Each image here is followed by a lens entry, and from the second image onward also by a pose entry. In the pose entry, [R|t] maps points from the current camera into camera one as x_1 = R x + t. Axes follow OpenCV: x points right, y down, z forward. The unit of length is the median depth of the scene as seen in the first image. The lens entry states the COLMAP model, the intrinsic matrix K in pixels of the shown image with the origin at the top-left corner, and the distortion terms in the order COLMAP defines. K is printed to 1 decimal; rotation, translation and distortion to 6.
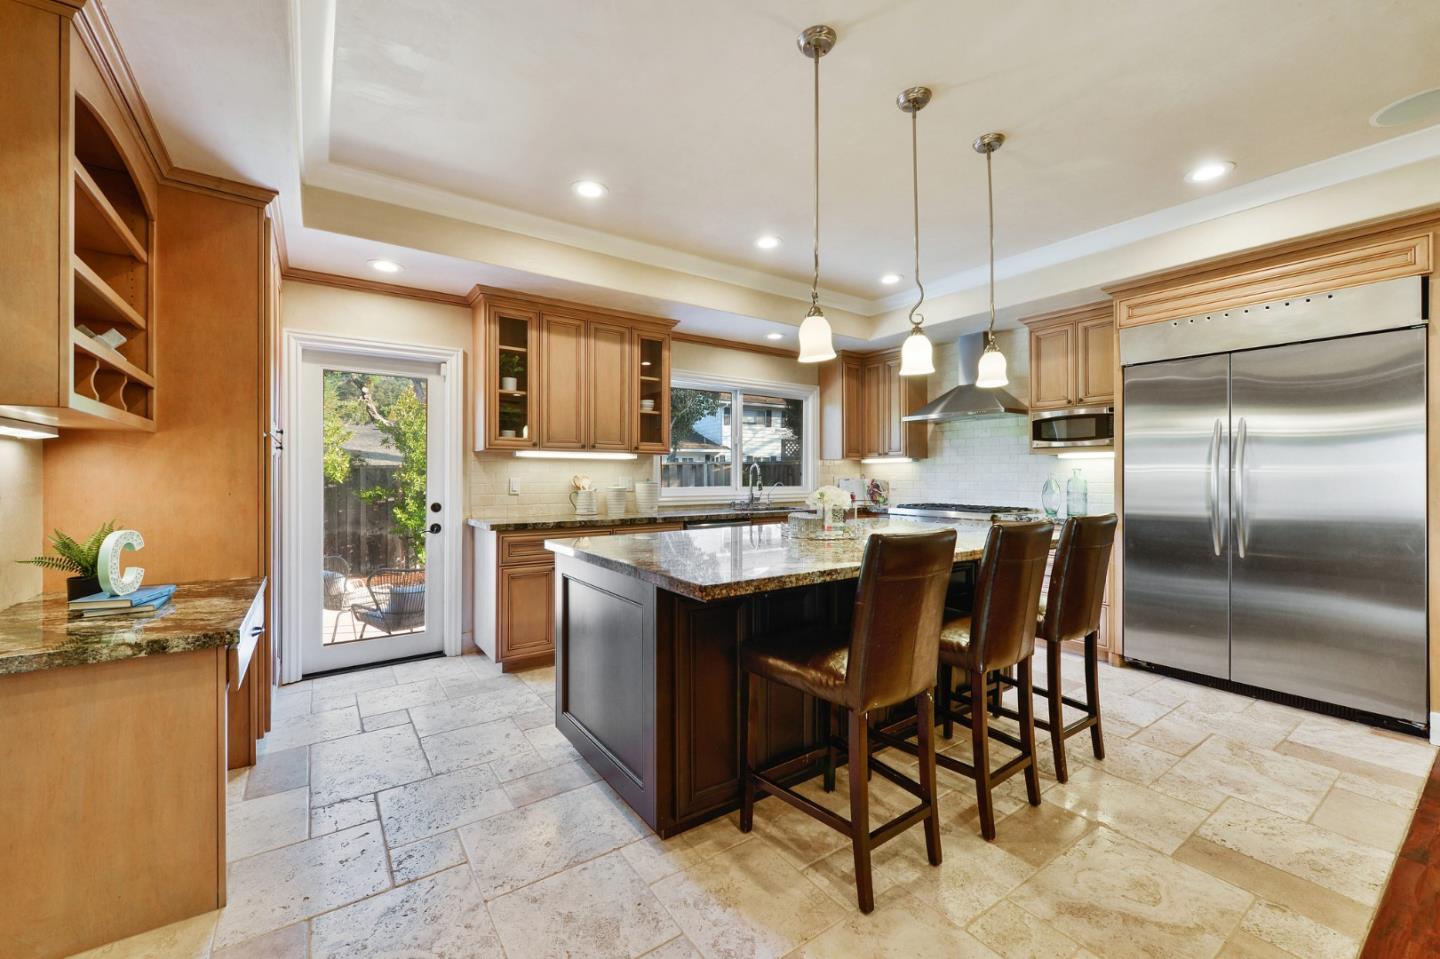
lens RADIAL K [[577.5, 0, 712.1], [0, 577.5, 474.4], [0, 0, 1]] dist [-0.000136, -0.000289]
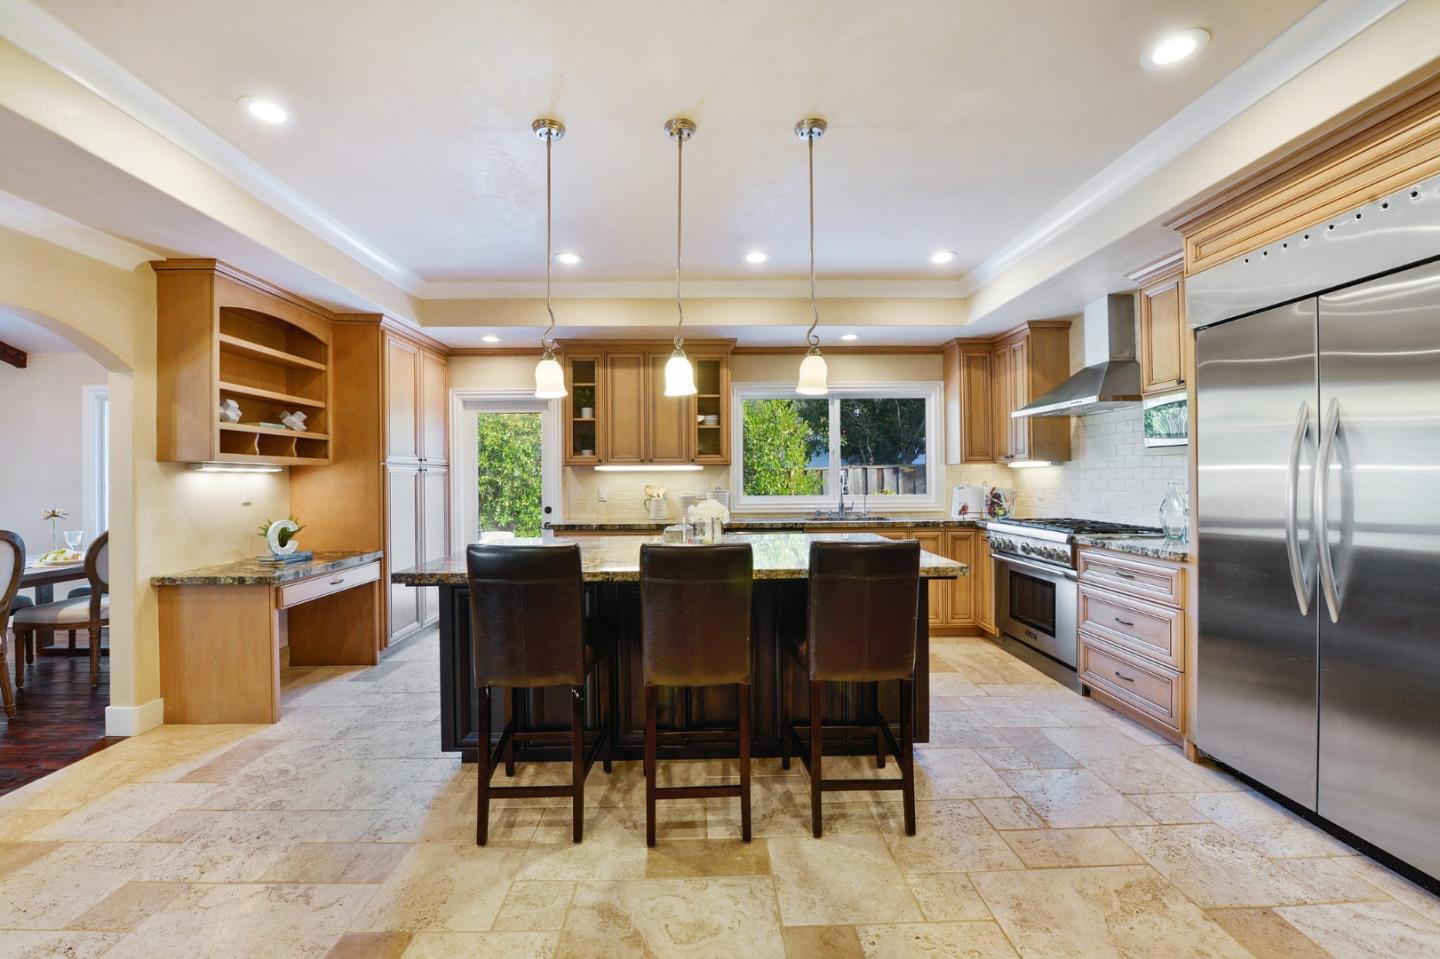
lens RADIAL K [[584.9, 0, 708.4], [0, 584.9, 476.6], [0, 0, 1]] dist [-0.019507, -0.000021]
pose [[0.832235, -0.008156, -0.554363, 0.636329], [0.009746, 0.999952, -0.000080, -0.017811], [0.554337, -0.005336, 0.832275, 0.105366]]
